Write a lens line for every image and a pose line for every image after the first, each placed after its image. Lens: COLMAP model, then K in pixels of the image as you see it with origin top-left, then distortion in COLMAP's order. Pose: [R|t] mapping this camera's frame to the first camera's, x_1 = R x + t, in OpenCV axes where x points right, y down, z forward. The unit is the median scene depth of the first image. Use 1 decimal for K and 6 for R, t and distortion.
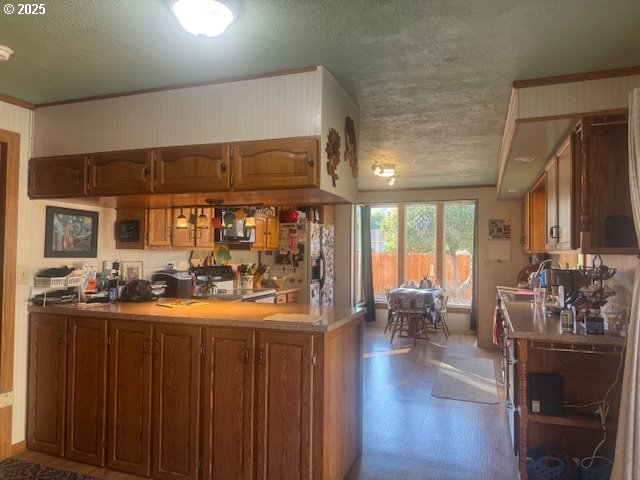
lens RADIAL K [[438.5, 0, 310.3], [0, 438.5, 240.4], [0, 0, 1]] dist [0.023497, -0.023914]
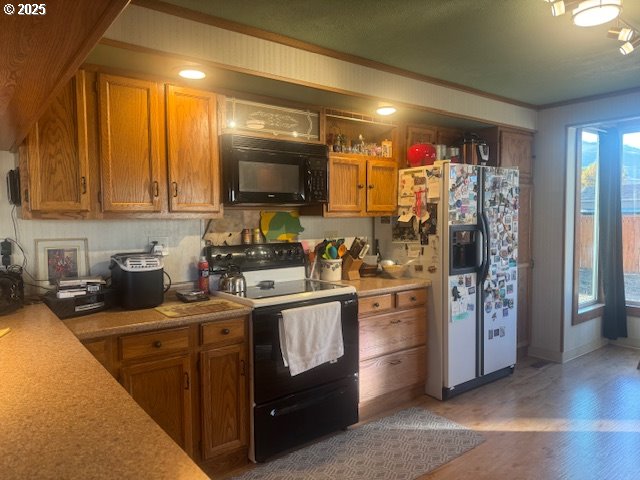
lens RADIAL K [[438.5, 0, 322.2], [0, 438.5, 240.7], [0, 0, 1]] dist [0.023497, -0.023914]
pose [[0.853805, 0.011807, -0.520459, 0.204411], [0.029584, 0.997027, 0.071150, 0.016054], [0.519752, -0.076145, 0.850917, 0.624059]]
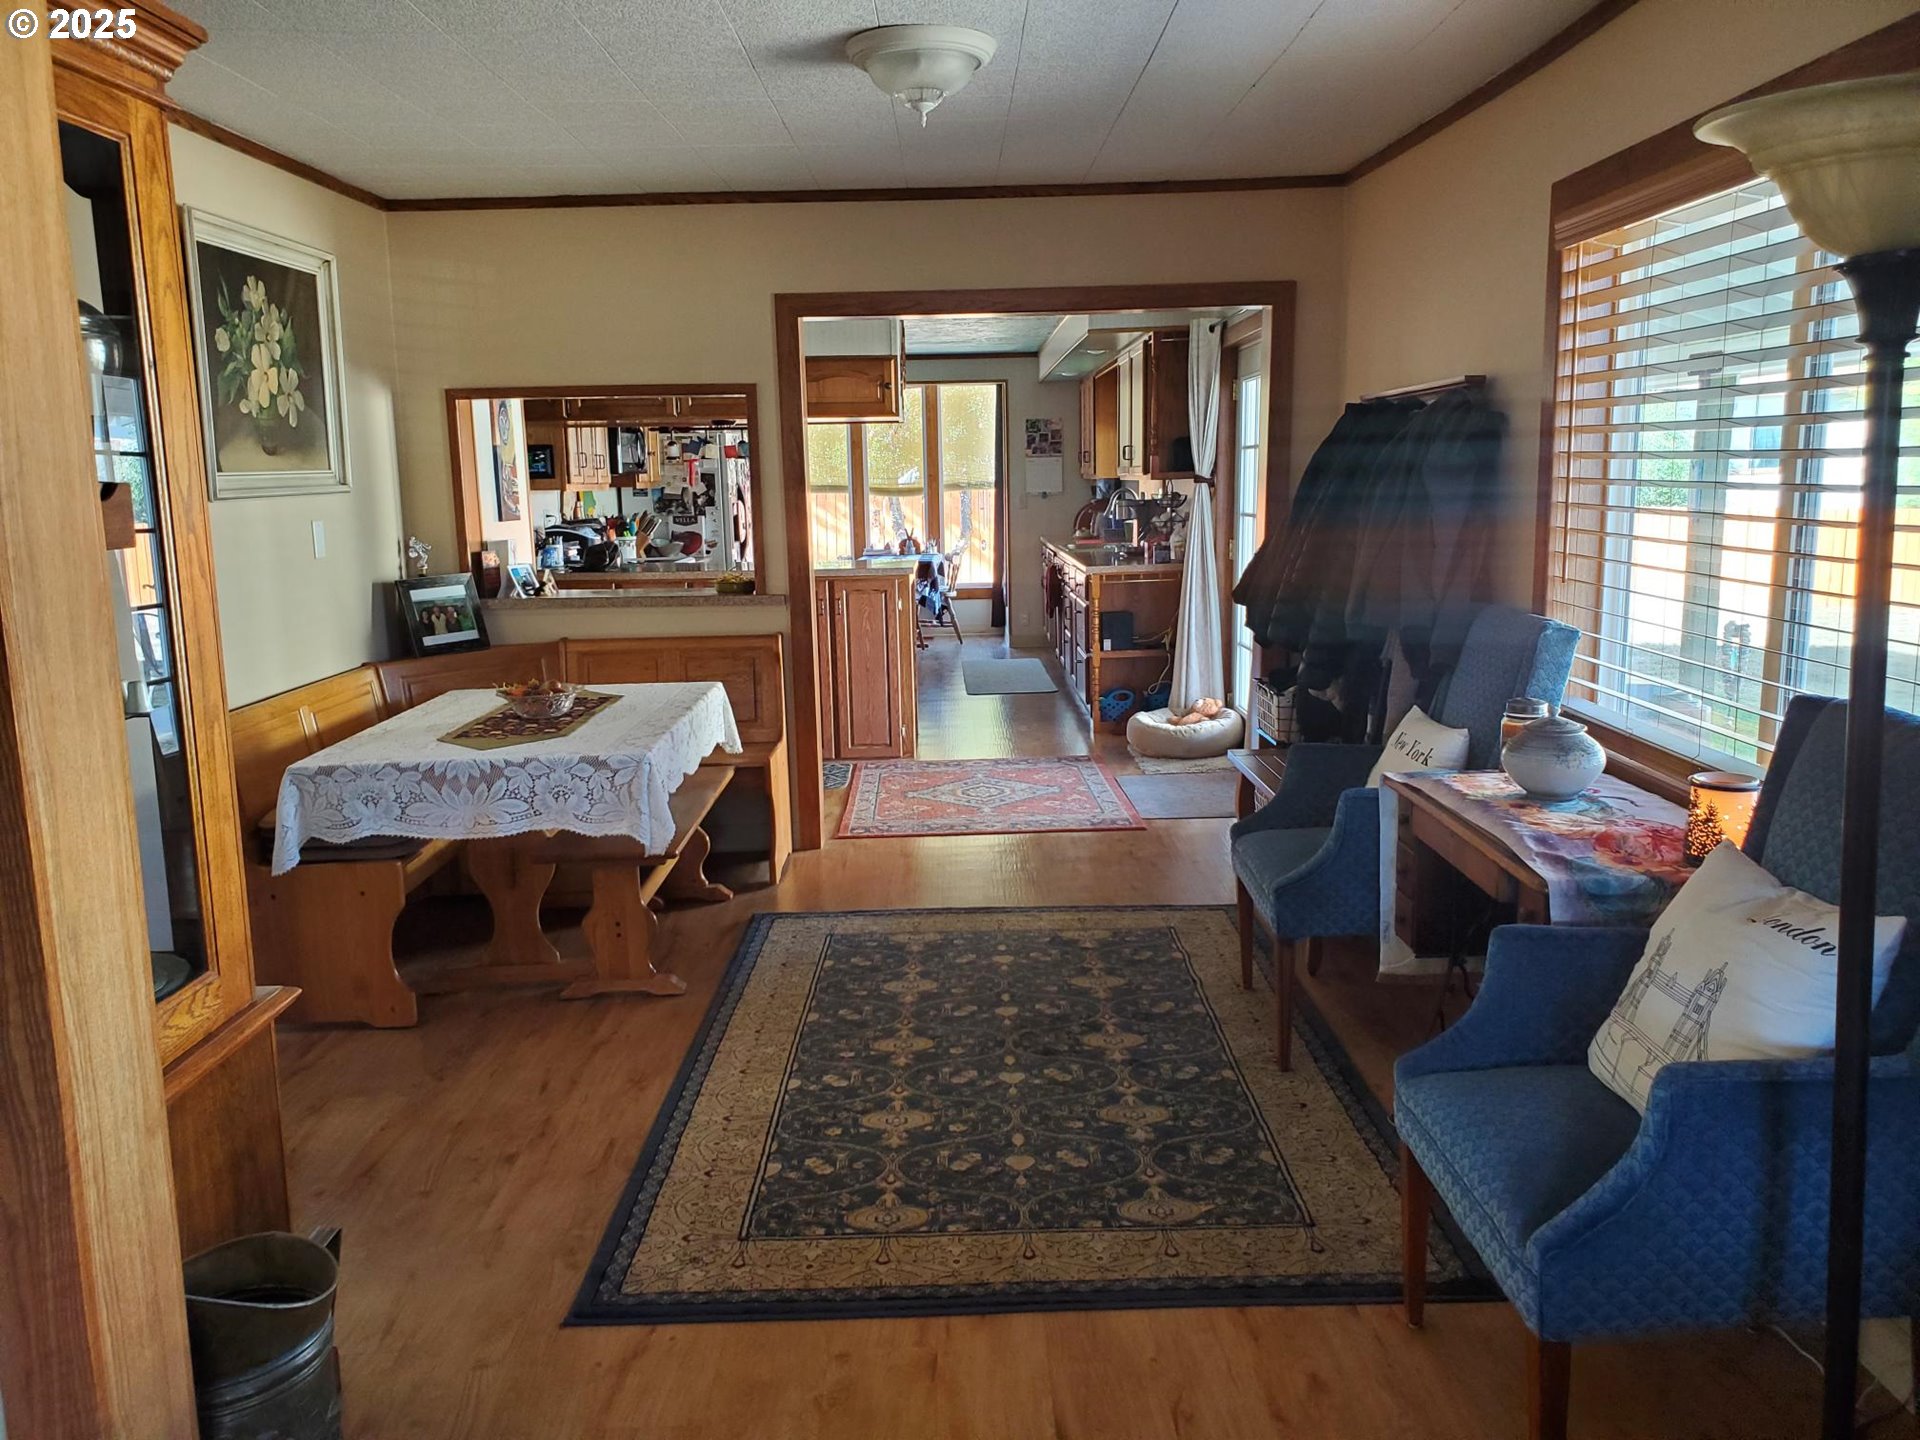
lens RADIAL K [[1315.4, 0, 964.7], [0, 1315.4, 723.3], [0, 0, 1]] dist [0.023497, -0.023914]
pose [[0.928978, -0.094014, 0.357996, -0.453623], [0.019018, 0.978051, 0.207497, -0.028558], [-0.369646, -0.185952, 0.910375, -0.843658]]
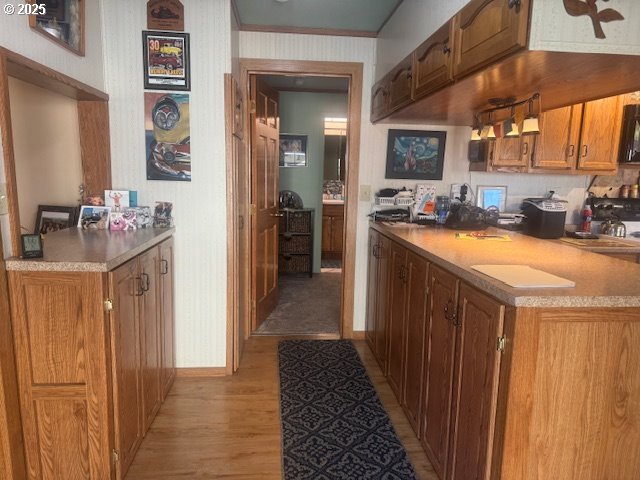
lens RADIAL K [[438.5, 0, 316.3], [0, 438.5, 241.5], [0, 0, 1]] dist [0.023497, -0.023914]
pose [[0.434178, 0.140106, -0.889865, 0.230809], [0.003803, 0.987537, 0.157339, 0.016553], [0.900819, -0.071698, 0.428234, 0.275136]]
